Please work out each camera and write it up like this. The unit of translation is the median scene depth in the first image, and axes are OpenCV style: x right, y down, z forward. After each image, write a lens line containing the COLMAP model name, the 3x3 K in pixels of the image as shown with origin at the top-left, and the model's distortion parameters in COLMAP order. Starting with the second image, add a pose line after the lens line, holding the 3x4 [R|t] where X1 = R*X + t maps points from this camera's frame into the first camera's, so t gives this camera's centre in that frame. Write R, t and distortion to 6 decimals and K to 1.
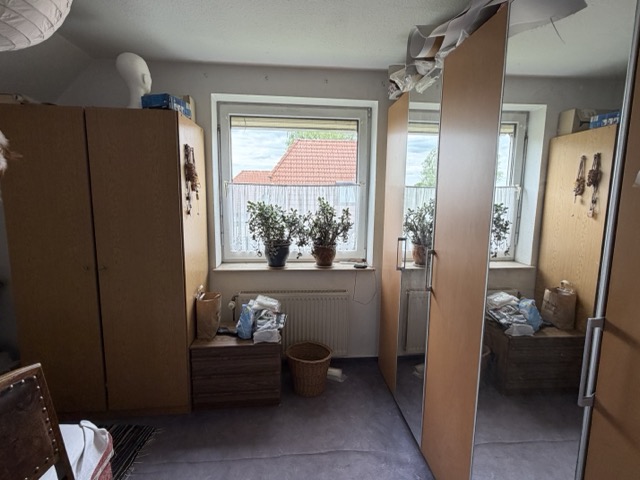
lens RADIAL K [[321.7, 0, 321.2], [0, 321.7, 239.3], [0, 0, 1]] dist [-0.000551, -0.000522]
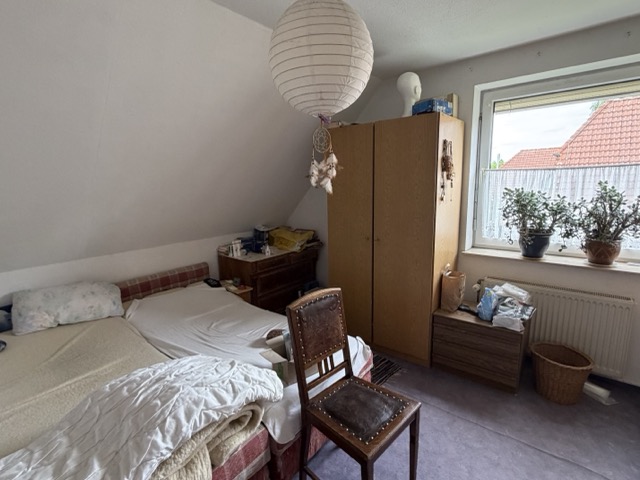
lens RADIAL K [[321.7, 0, 321.2], [0, 321.7, 239.3], [0, 0, 1]] dist [-0.000551, -0.000522]
pose [[0.710460, 0.093058, -0.697558, 0.088126], [-0.062392, 0.995644, 0.069278, 0.007439], [0.700967, -0.005697, 0.713171, -0.116033]]
